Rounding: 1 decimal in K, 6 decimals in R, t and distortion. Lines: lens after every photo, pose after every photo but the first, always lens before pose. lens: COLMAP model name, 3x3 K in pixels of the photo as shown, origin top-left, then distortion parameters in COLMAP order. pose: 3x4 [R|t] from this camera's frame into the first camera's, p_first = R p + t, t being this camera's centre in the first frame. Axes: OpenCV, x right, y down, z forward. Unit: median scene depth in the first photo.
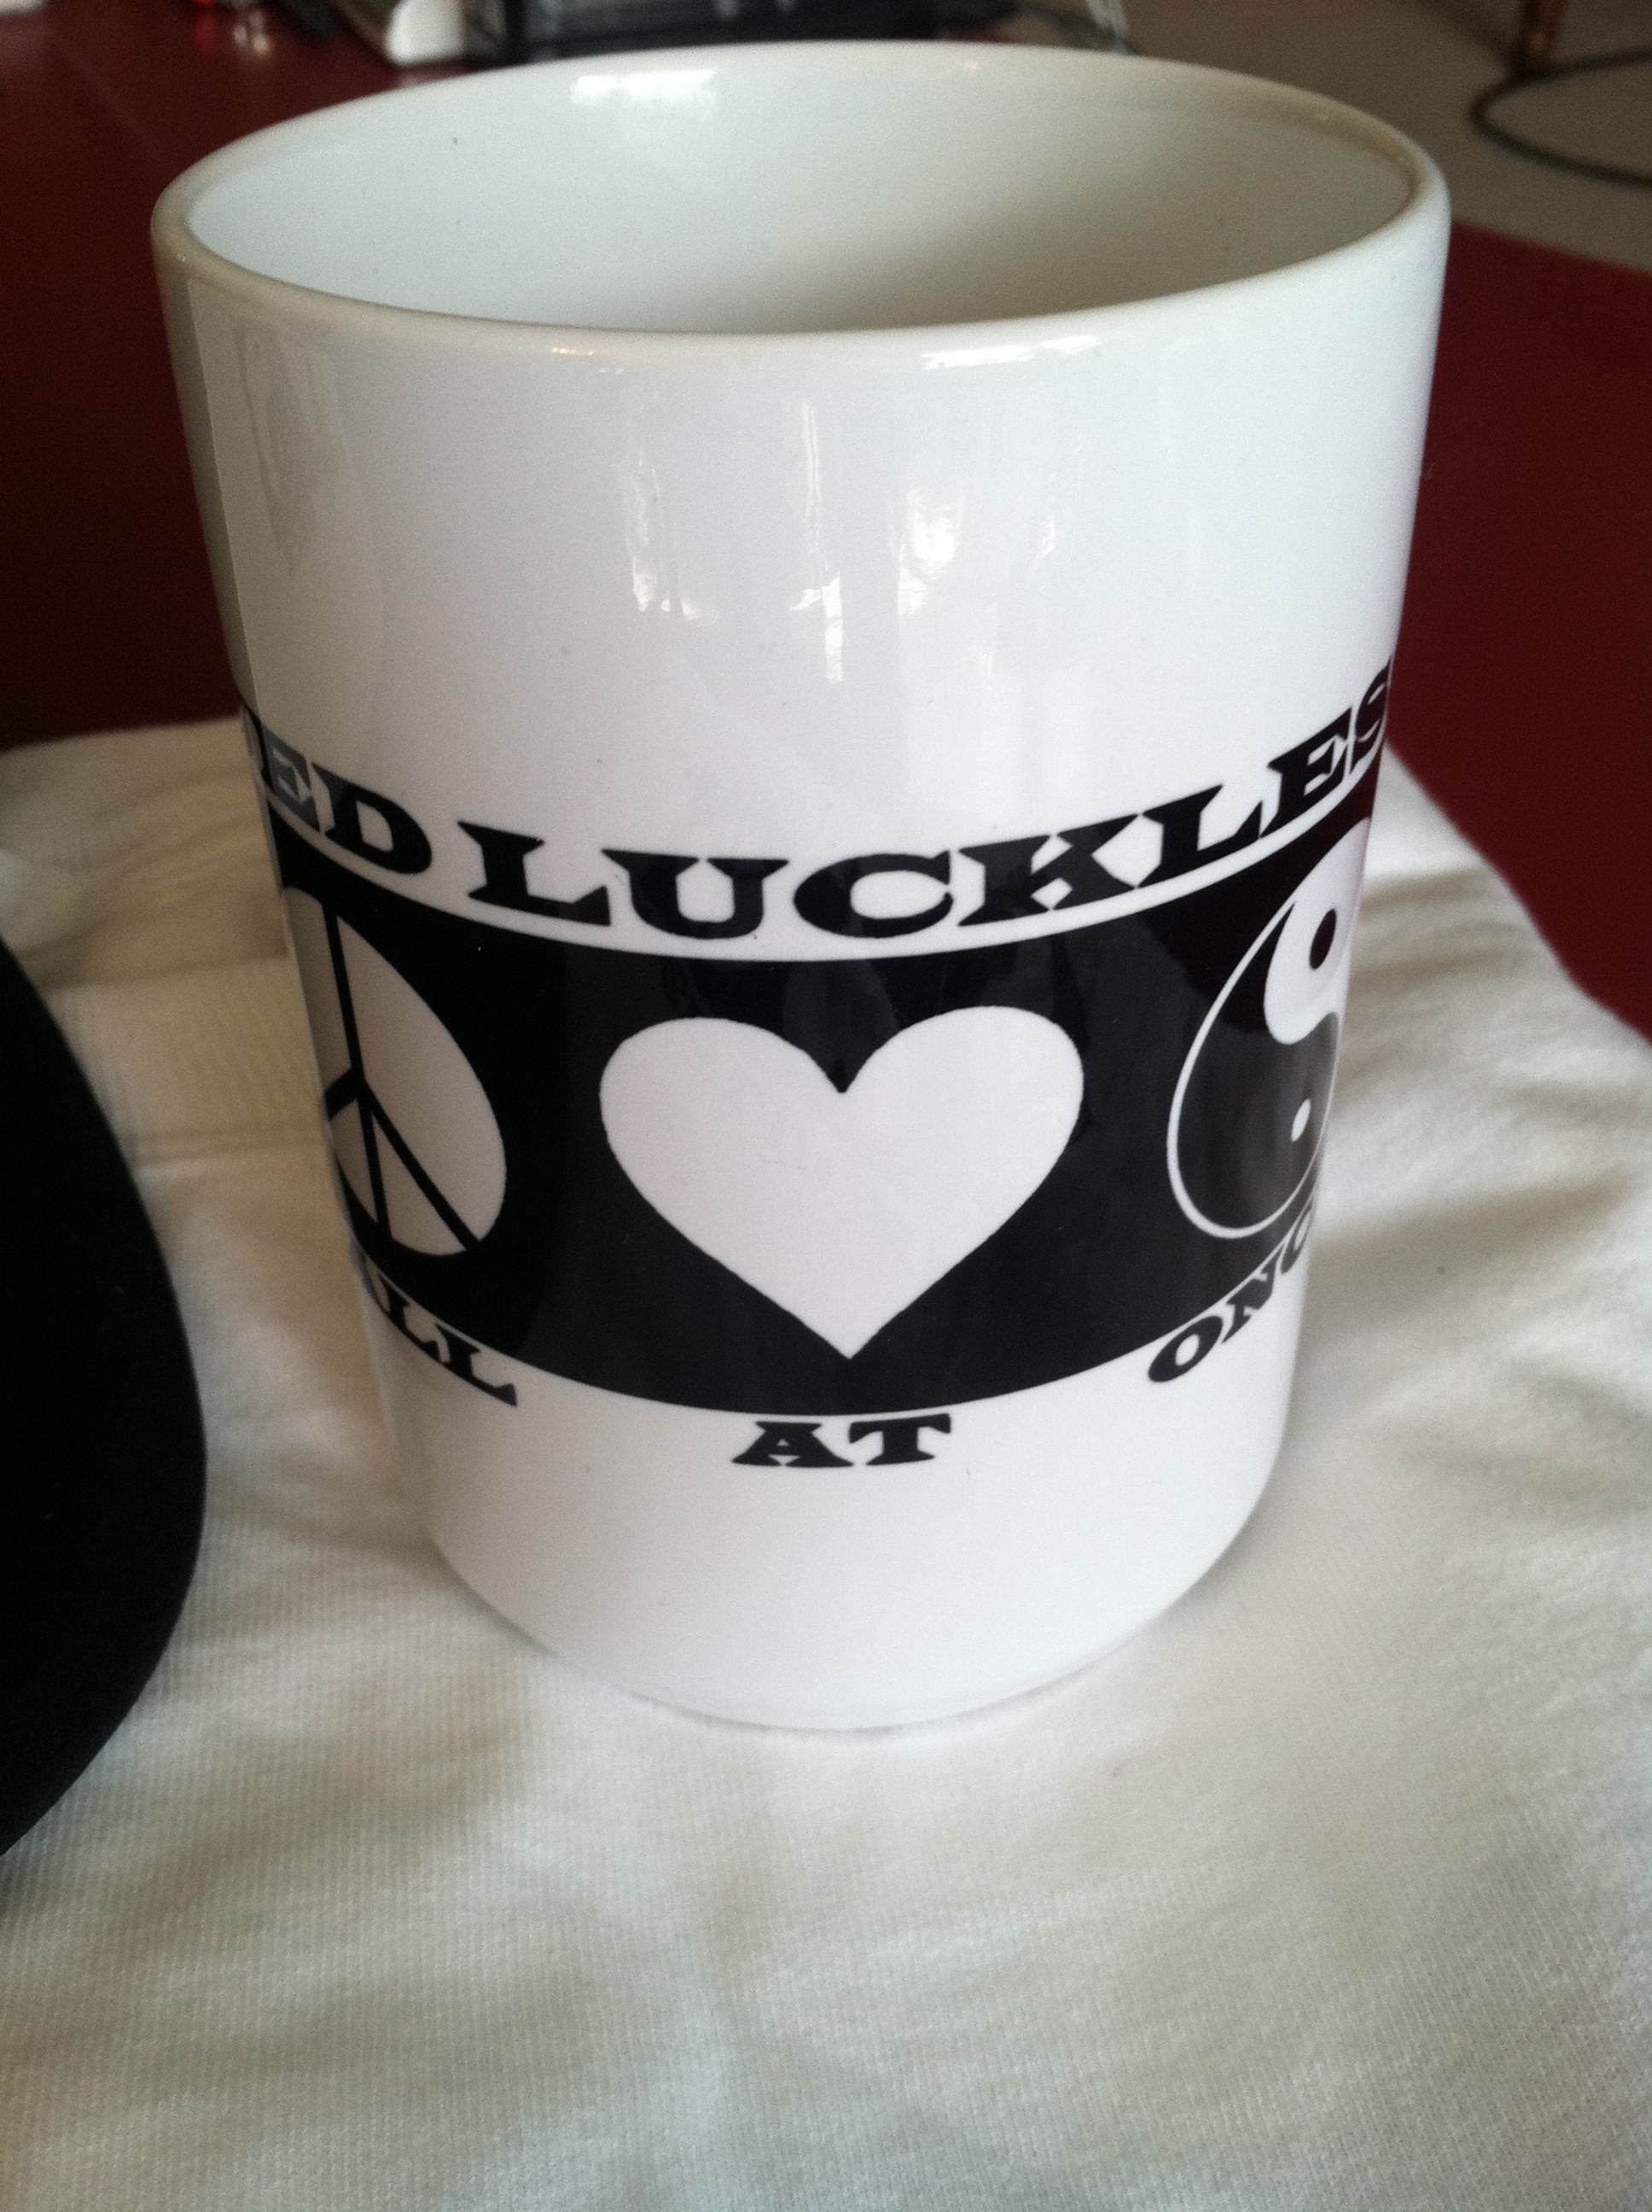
lens RADIAL K [[2097.7, 0, 839.5], [0, 2097.7, 1108.7], [0, 0, 1]] dist [0.050308, -0.268657]
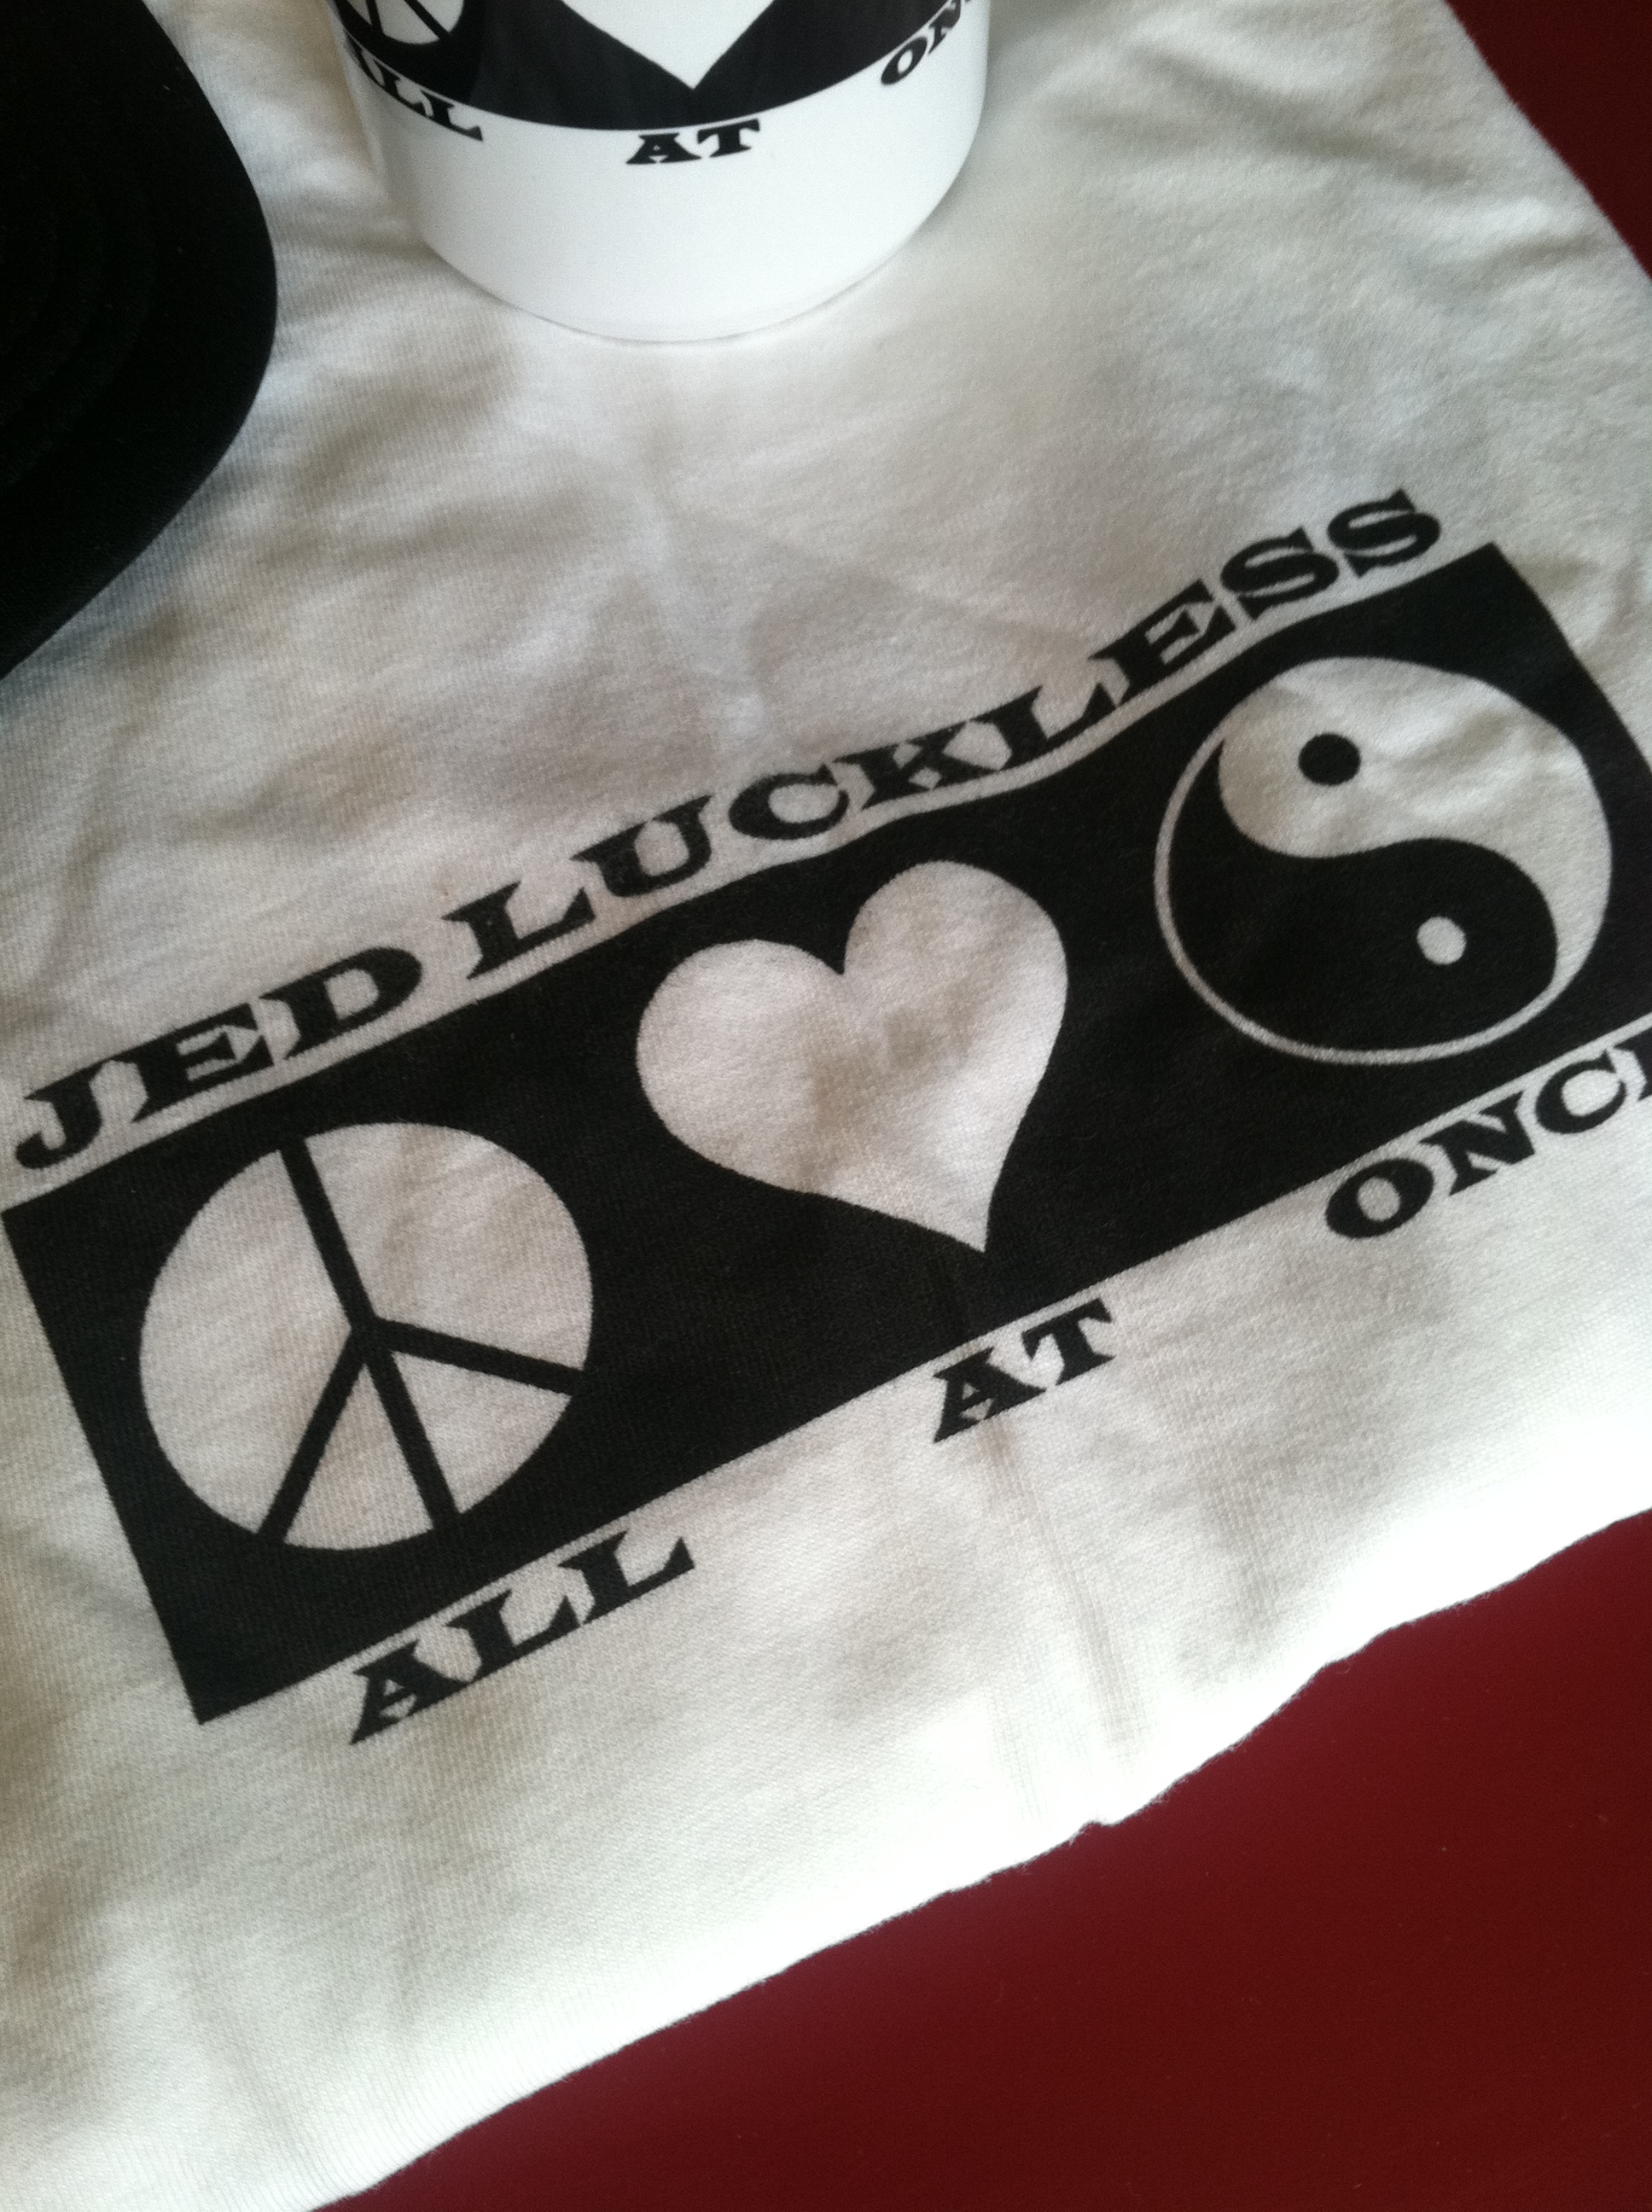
lens RADIAL K [[2097.7, 0, 839.5], [0, 2097.7, 1108.7], [0, 0, 1]] dist [0.050308, -0.268657]
pose [[0.992314, -0.115531, 0.044323, -0.041826], [0.071601, 0.828224, 0.555804, -0.106946], [-0.100922, -0.548358, 0.830131, -0.711139]]
